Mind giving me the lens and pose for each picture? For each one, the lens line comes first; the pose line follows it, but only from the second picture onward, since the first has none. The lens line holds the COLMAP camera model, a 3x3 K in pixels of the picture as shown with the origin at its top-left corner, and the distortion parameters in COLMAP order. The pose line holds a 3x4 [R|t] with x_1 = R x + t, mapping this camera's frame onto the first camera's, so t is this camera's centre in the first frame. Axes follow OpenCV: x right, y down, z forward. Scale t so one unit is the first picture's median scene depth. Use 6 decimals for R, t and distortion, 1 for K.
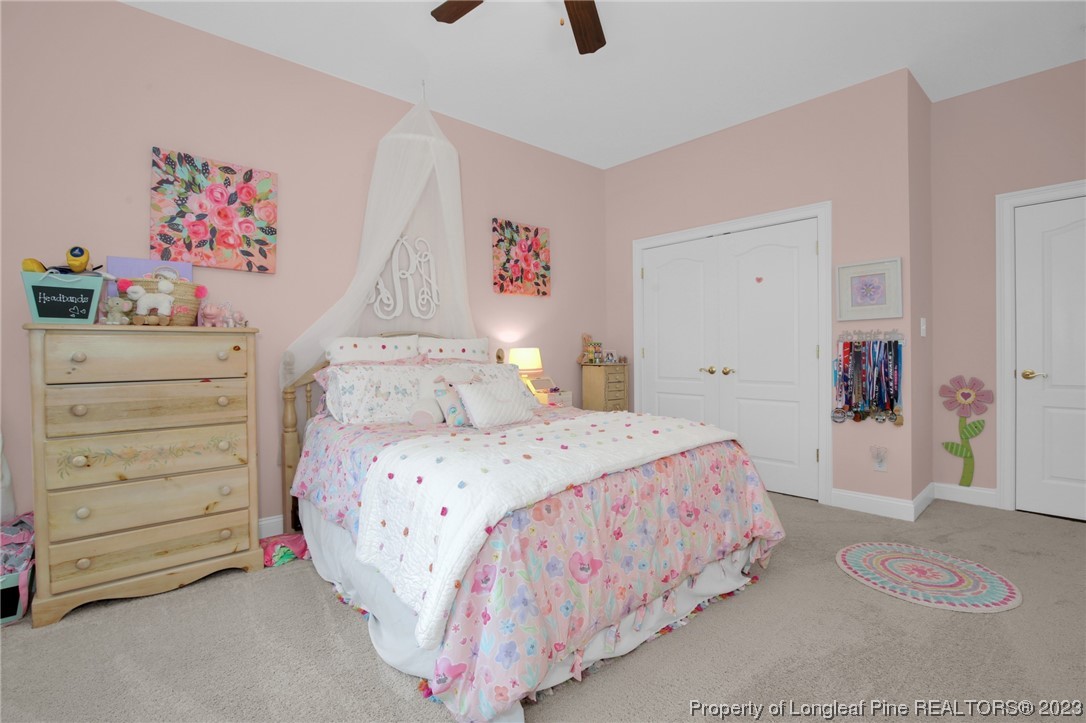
lens RADIAL K [[505.4, 0, 535.5], [0, 505.4, 361.4], [0, 0, 1]] dist [-0.019459, 0.000097]
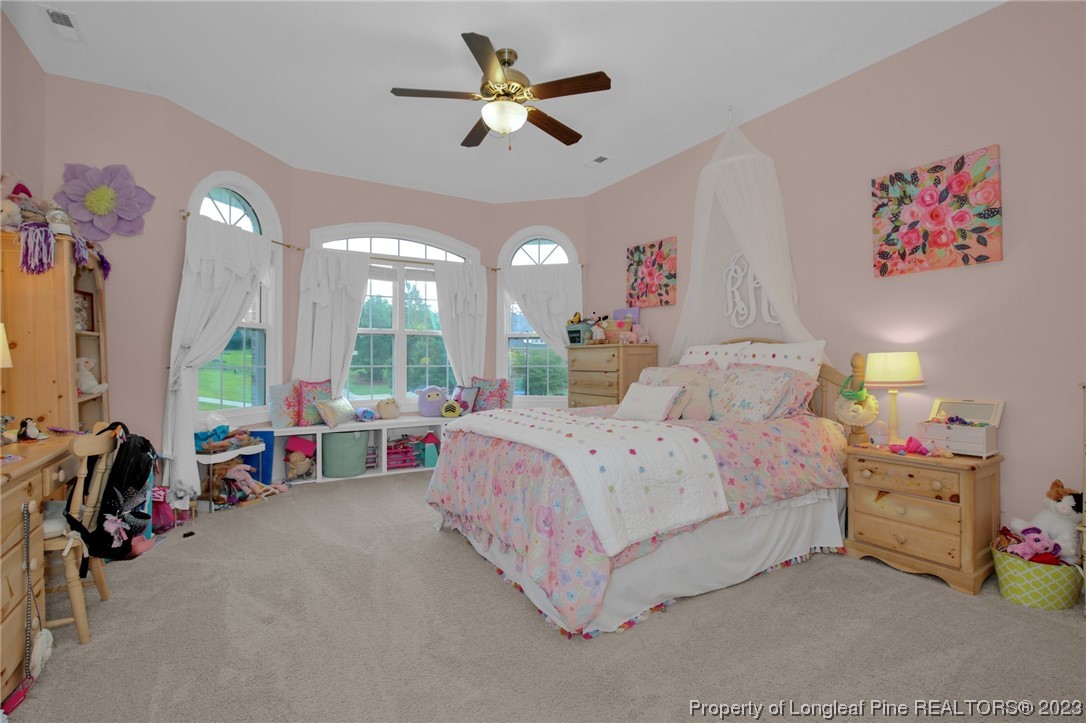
lens RADIAL K [[500.8, 0, 543.0], [0, 500.8, 361.5], [0, 0, 1]] dist [-0.172197, 0.125626]
pose [[-0.183752, 0.017034, -0.982825, 0.683256], [-0.006761, 0.999804, 0.018593, -0.020643], [0.982949, 0.010062, -0.183601, 0.617516]]
